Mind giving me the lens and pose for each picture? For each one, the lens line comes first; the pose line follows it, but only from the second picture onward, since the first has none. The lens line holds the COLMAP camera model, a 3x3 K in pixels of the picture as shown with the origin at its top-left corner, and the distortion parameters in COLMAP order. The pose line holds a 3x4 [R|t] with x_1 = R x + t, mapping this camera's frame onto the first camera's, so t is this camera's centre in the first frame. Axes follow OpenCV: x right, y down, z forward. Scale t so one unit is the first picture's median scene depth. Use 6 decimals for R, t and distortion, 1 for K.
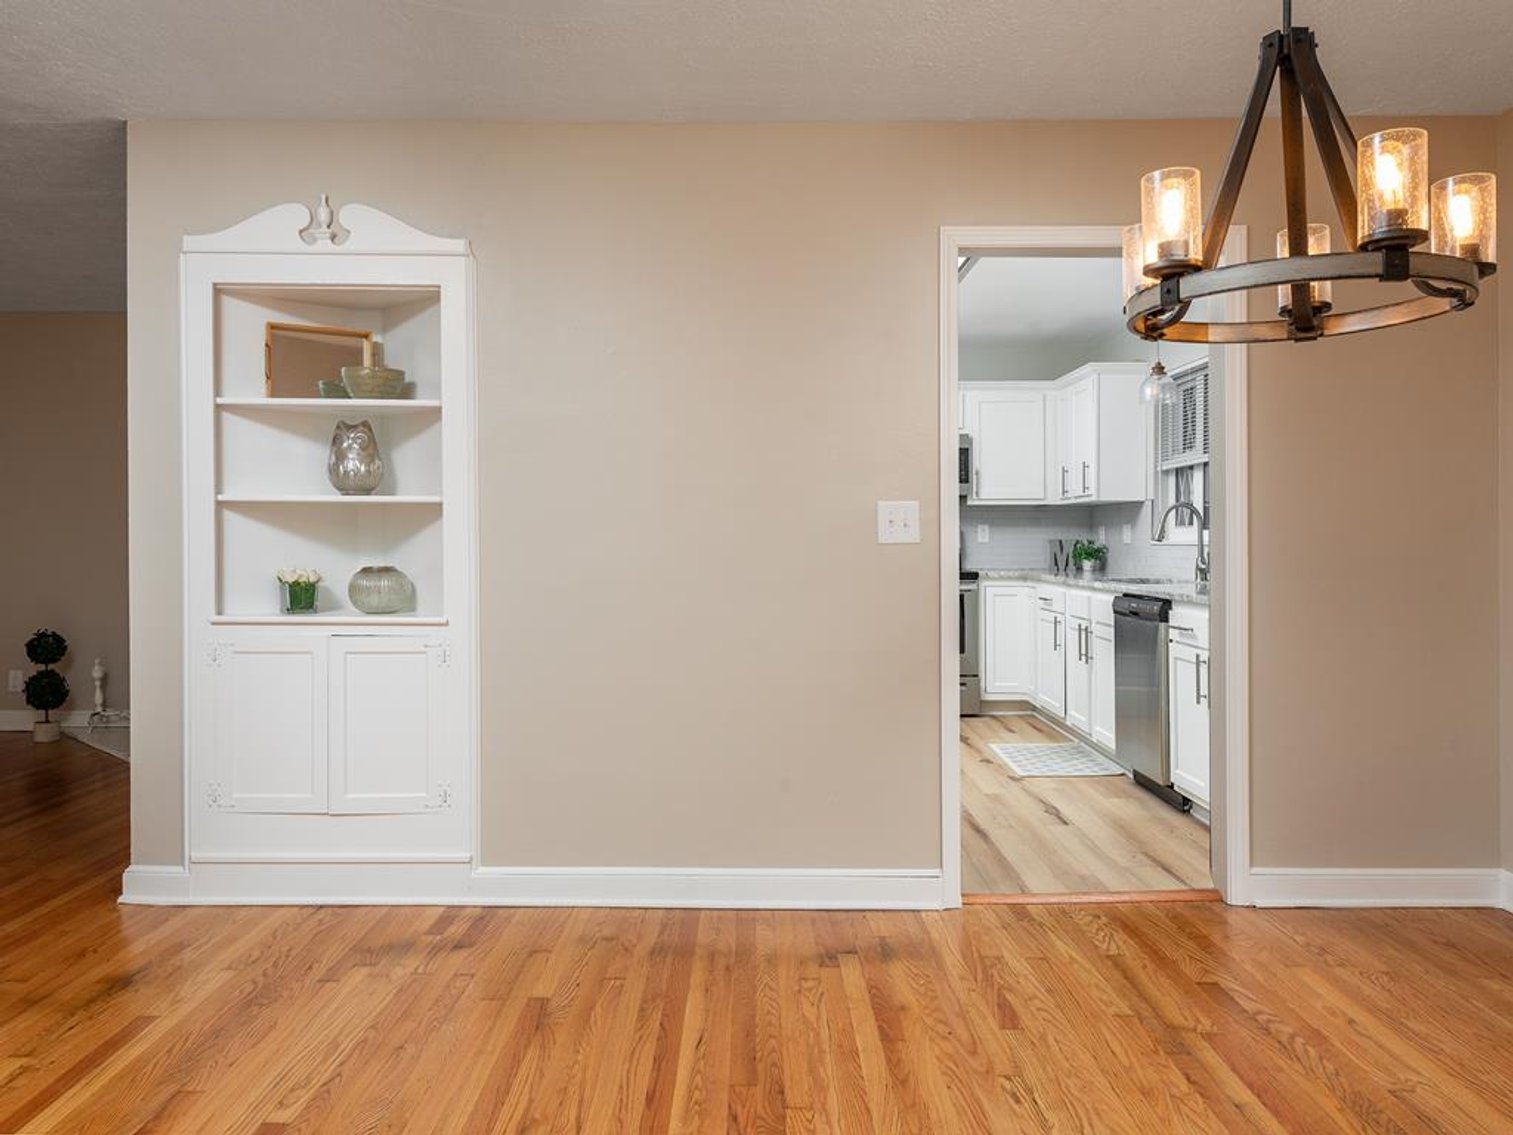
lens RADIAL K [[1158.0, 0, 756.5], [0, 1158.0, 567.5], [0, 0, 1]] dist [-0.002806, -0.000598]
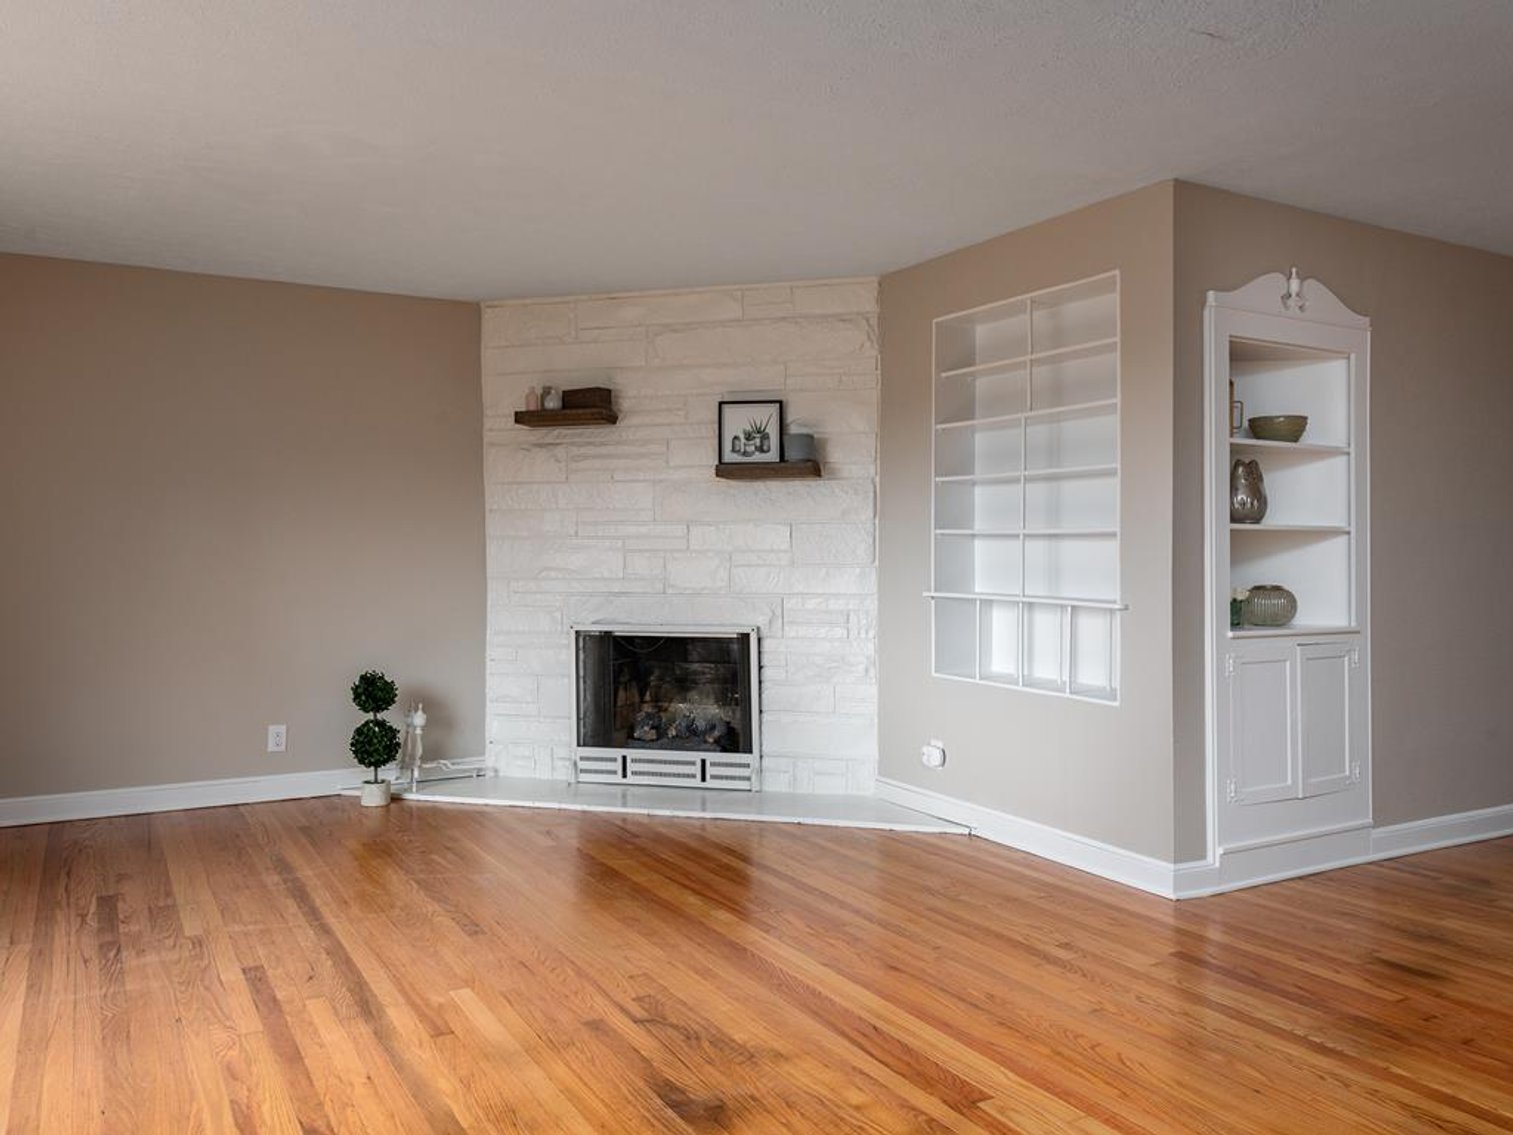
lens RADIAL K [[1158.0, 0, 756.5], [0, 1158.0, 567.5], [0, 0, 1]] dist [-0.002806, -0.000598]
pose [[0.866299, -0.006696, 0.499480, -1.344743], [0.013312, 0.999865, -0.009684, -0.014680], [-0.499348, 0.015038, 0.866271, 0.242662]]
